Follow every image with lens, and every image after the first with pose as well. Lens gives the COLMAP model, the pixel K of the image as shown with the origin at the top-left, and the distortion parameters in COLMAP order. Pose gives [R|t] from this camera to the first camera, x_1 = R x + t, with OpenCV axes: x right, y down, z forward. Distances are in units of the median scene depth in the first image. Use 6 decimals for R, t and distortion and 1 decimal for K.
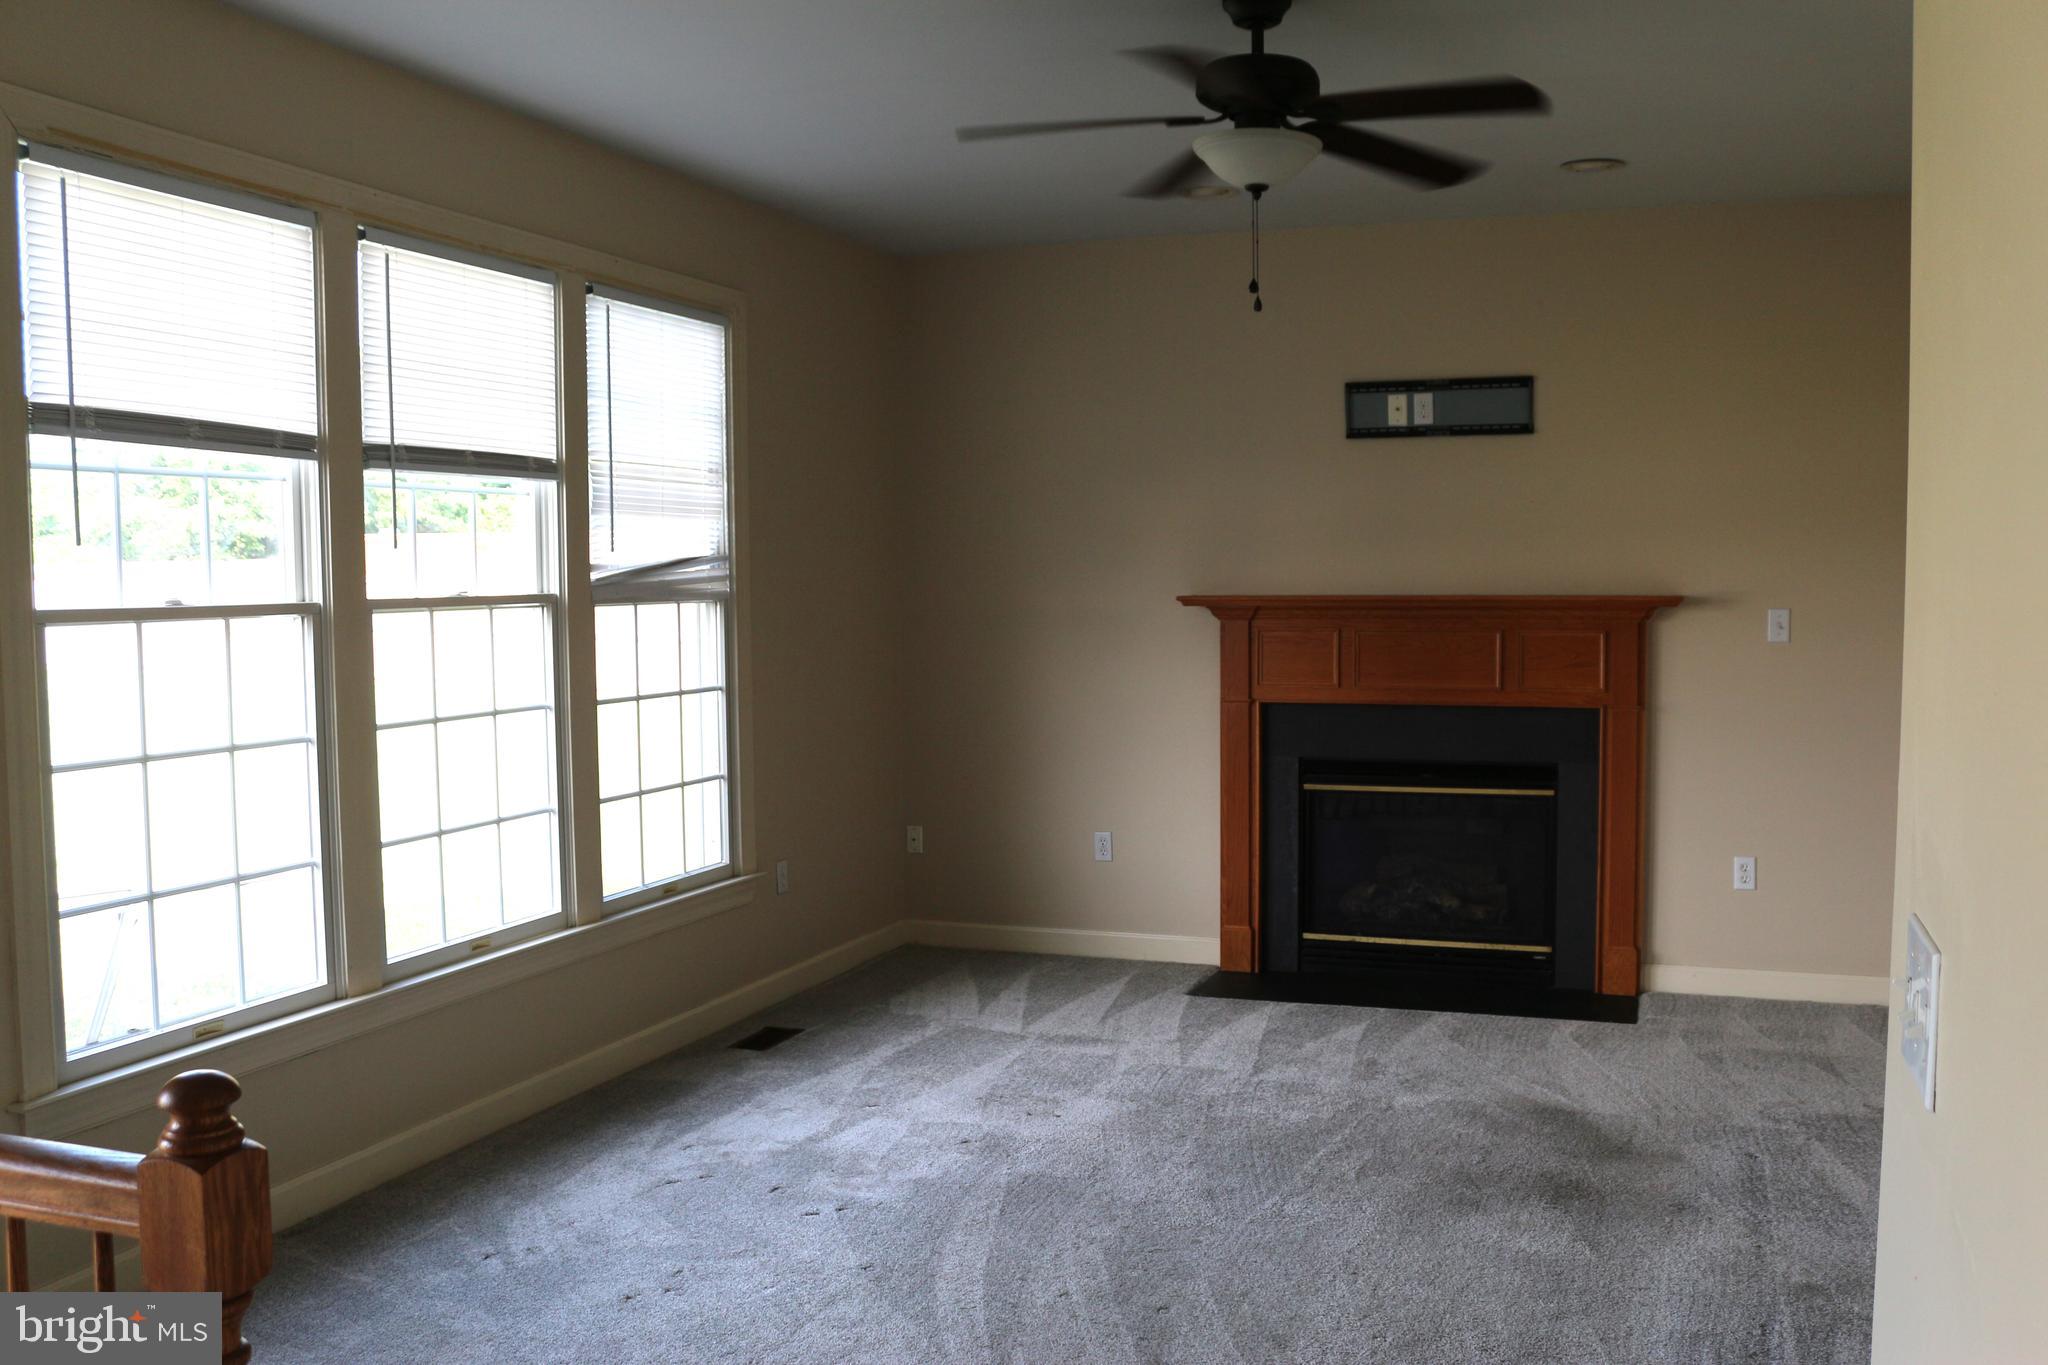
lens RADIAL K [[1728.4, 0, 1113.7], [0, 1728.4, 698.8], [0, 0, 1]] dist [-0.150975, 0.099497]
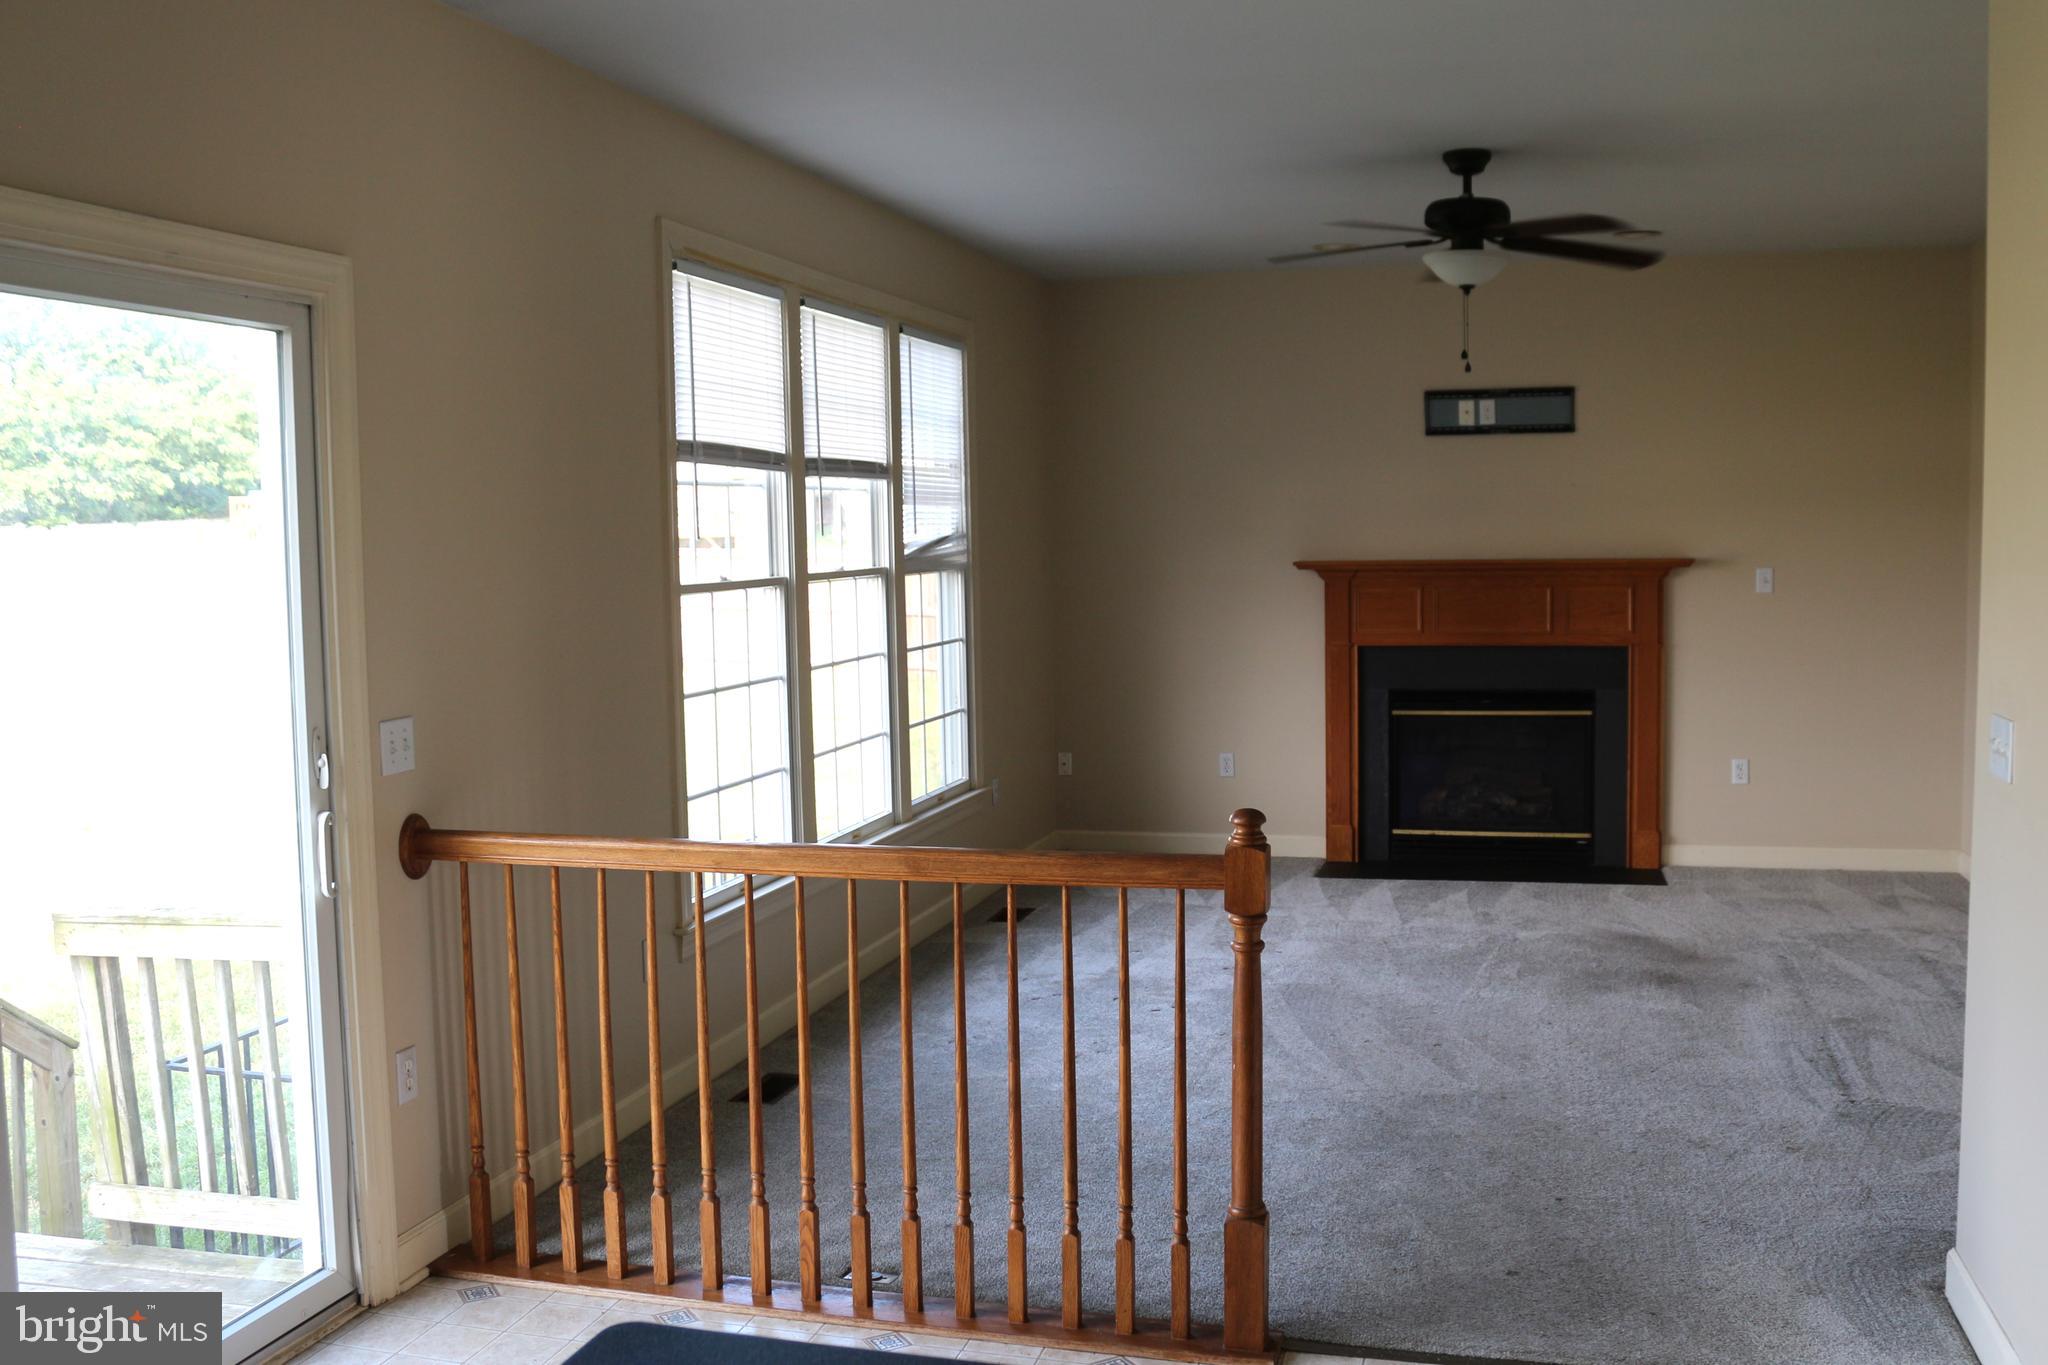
lens RADIAL K [[1890.1, 0, 1065.7], [0, 1890.1, 678.0], [0, 0, 1]] dist [-0.165493, 0.125969]
pose [[0.996145, -0.016615, 0.086133, -0.275928], [0.015724, 0.999816, 0.011013, 0.008077], [-0.086300, -0.009616, 0.996223, -0.386526]]
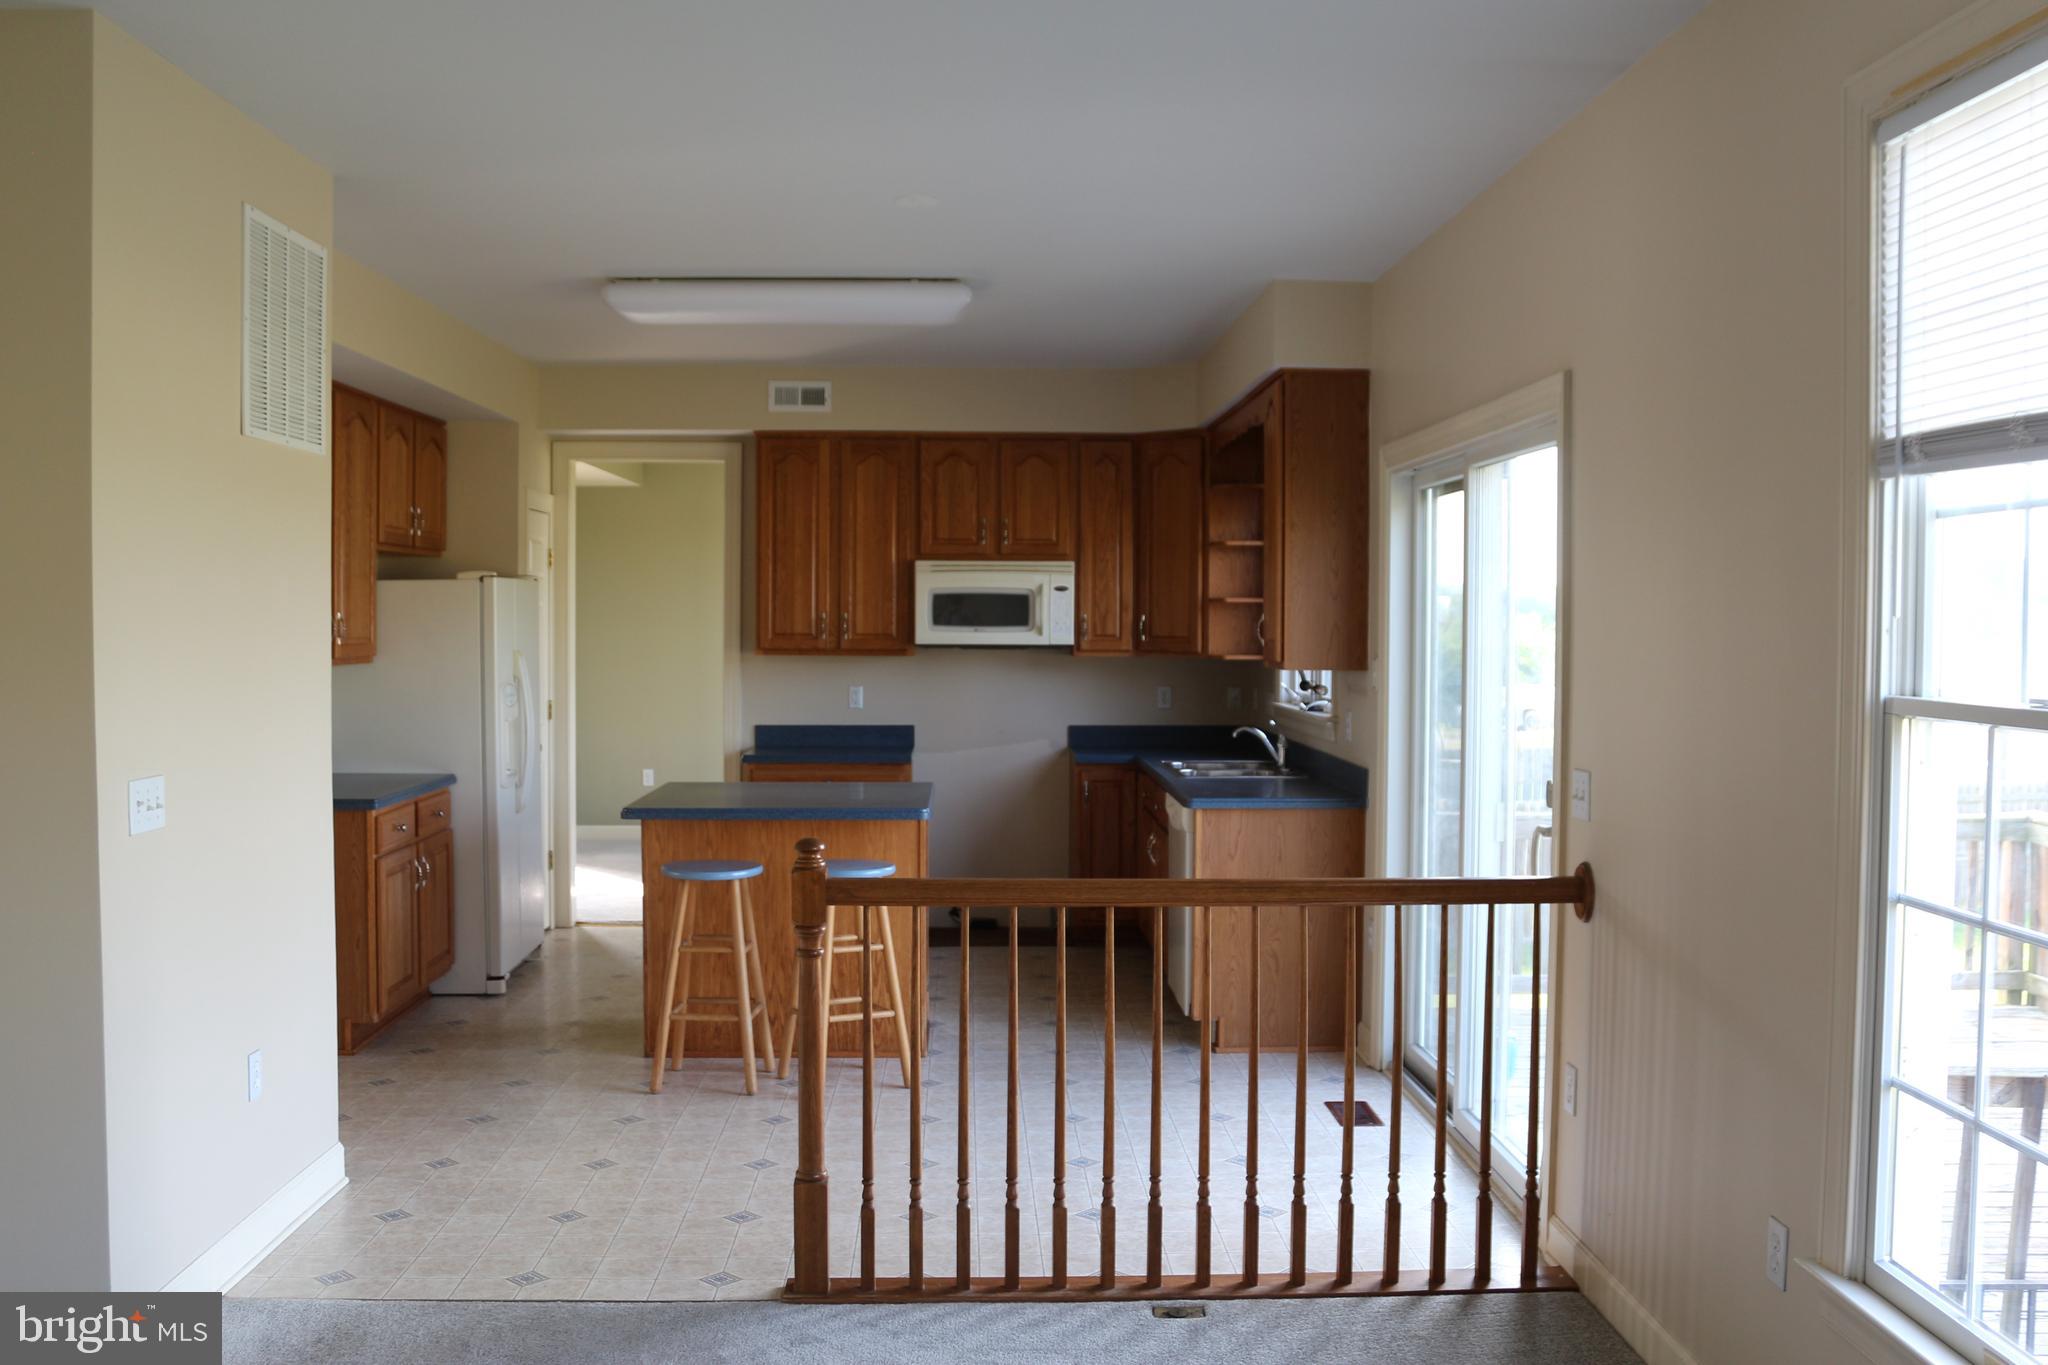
lens RADIAL K [[1890.1, 0, 1065.7], [0, 1890.1, 678.0], [0, 0, 1]] dist [-0.165493, 0.125969]
pose [[-0.930796, 0.012692, -0.365319, 0.027020], [-0.025373, 0.994743, 0.099206, -0.083273], [0.364657, 0.101610, -0.925581, 0.985701]]
